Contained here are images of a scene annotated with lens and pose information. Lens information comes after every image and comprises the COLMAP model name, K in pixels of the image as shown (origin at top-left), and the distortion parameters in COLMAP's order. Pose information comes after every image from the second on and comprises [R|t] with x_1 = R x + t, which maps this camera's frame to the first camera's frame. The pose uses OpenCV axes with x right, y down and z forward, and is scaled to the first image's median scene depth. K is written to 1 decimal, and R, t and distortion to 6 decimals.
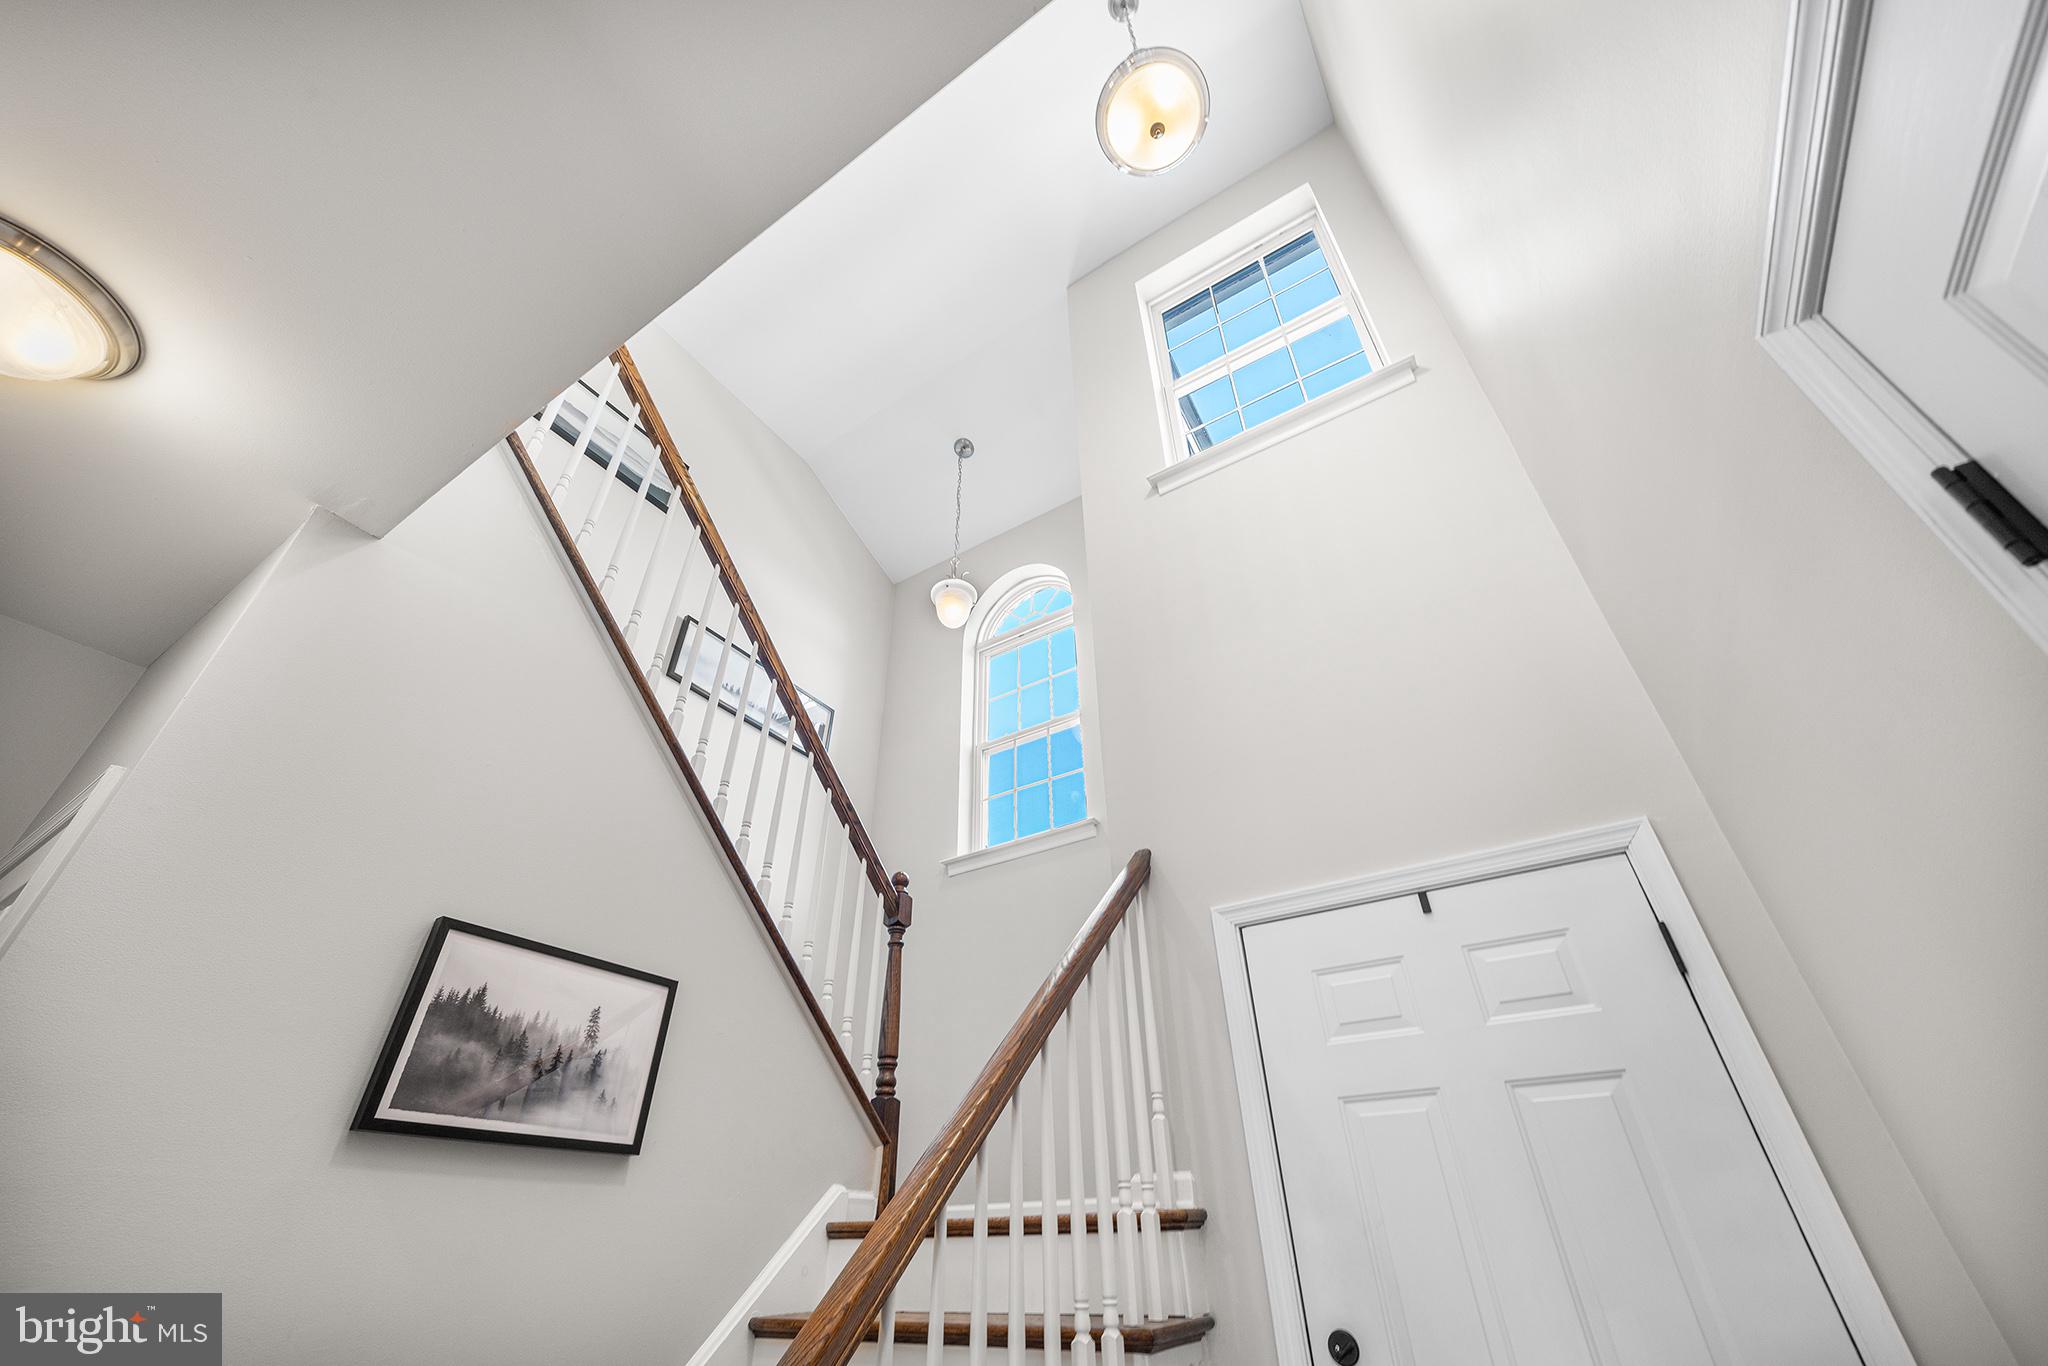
lens RADIAL K [[818.3, 0, 1019.3], [0, 818.3, 689.2], [0, 0, 1]] dist [0.009554, -0.000062]
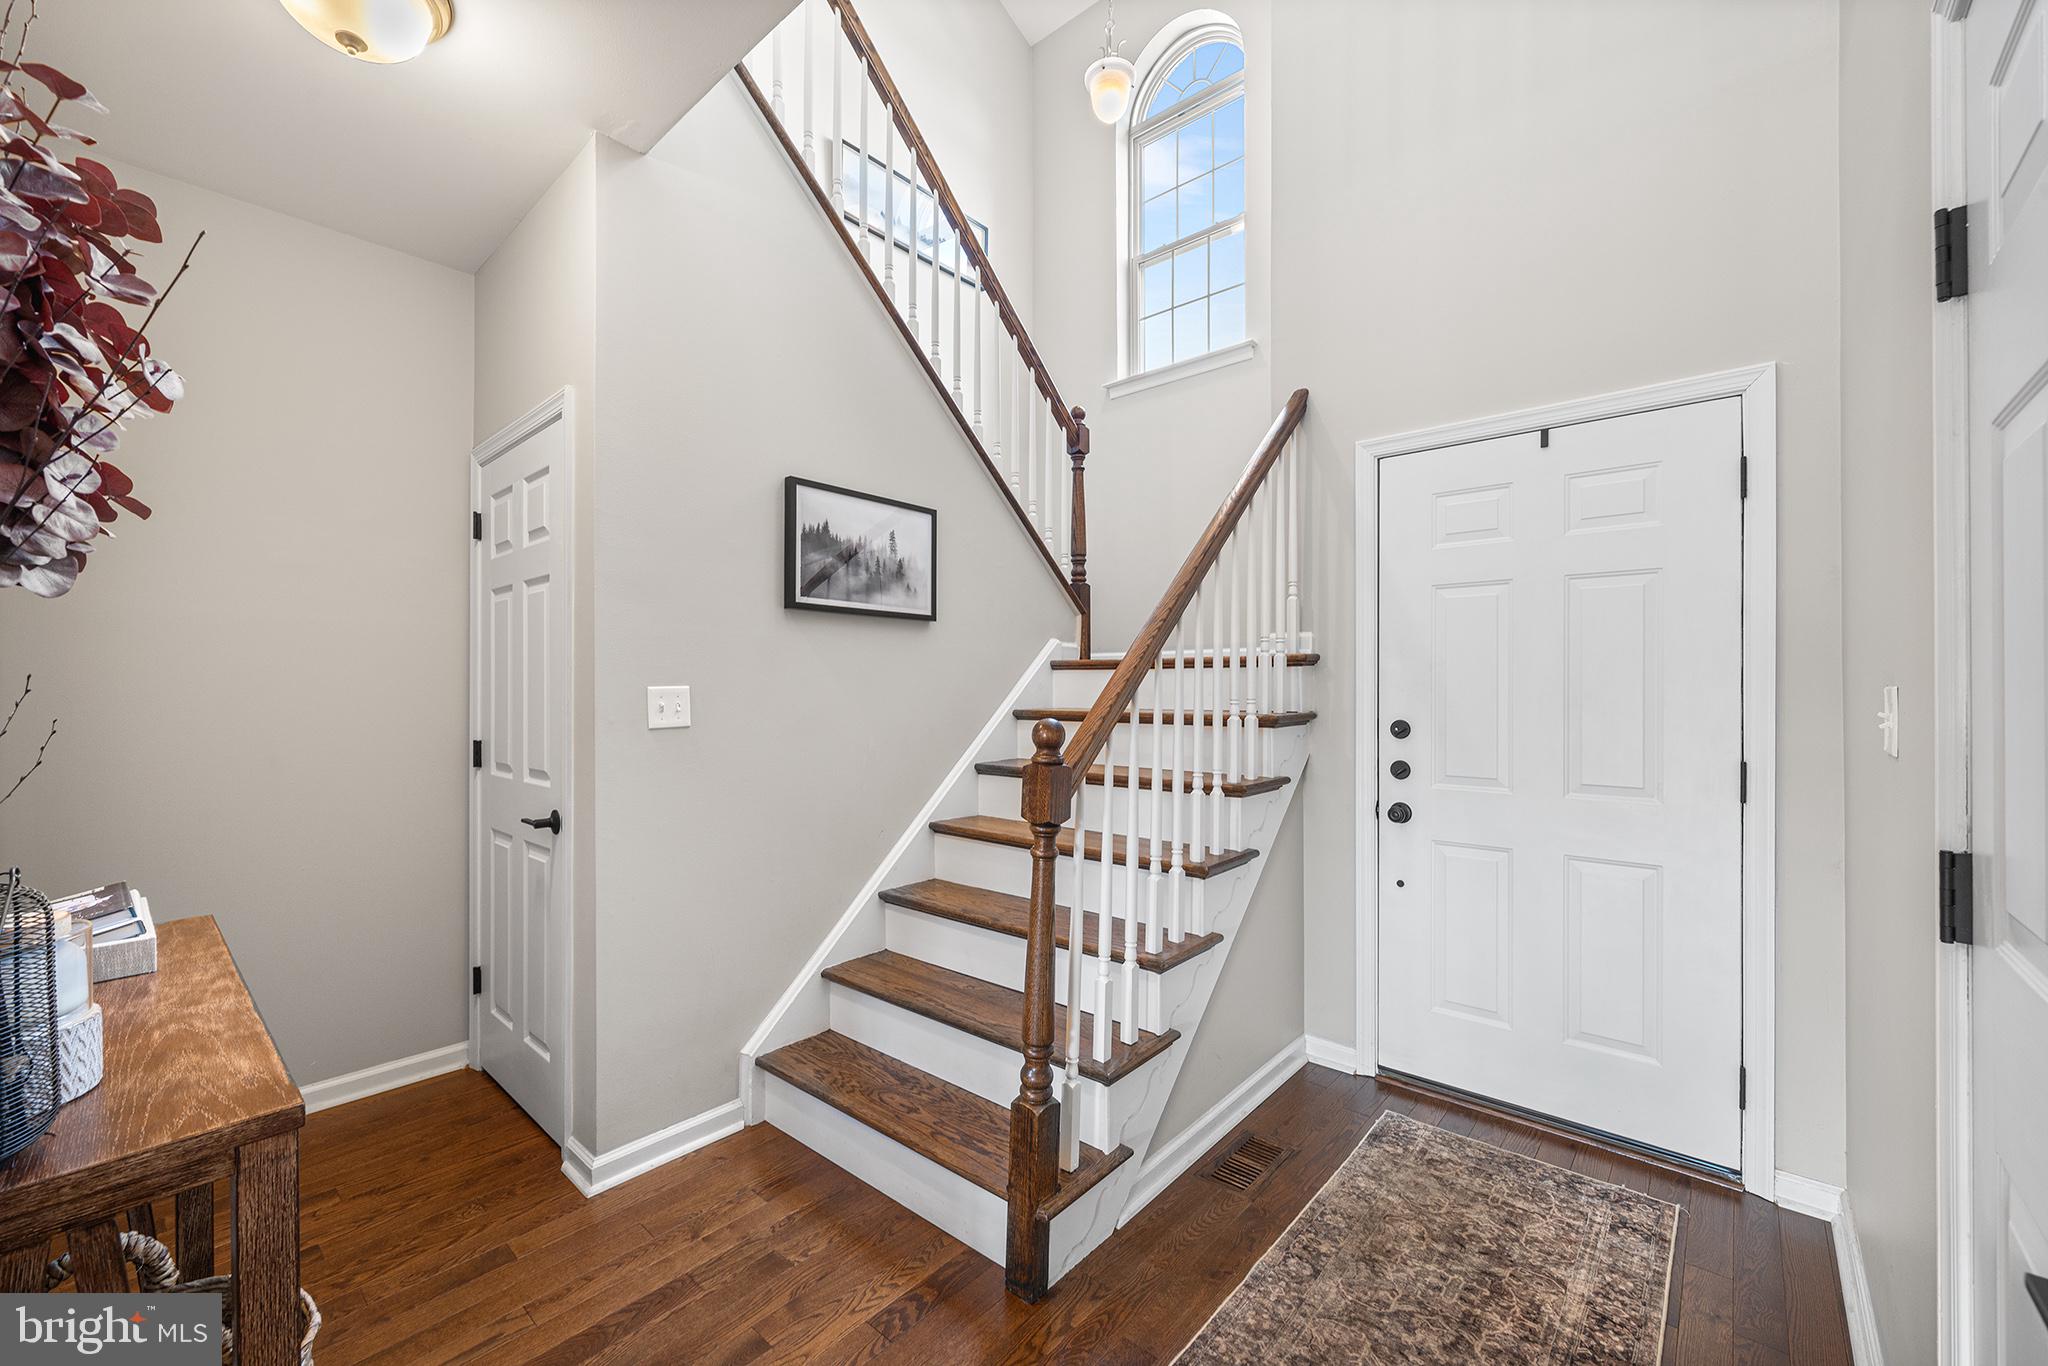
lens RADIAL K [[820.8, 0, 1024.0], [0, 820.8, 683.0], [0, 0, 1]] dist [-0.002263, 0.000321]
pose [[0.989709, 0.012649, -0.142537, -0.082324], [0.069983, 0.826049, 0.559237, -0.171816], [0.124816, -0.563457, 0.816662, -0.275889]]
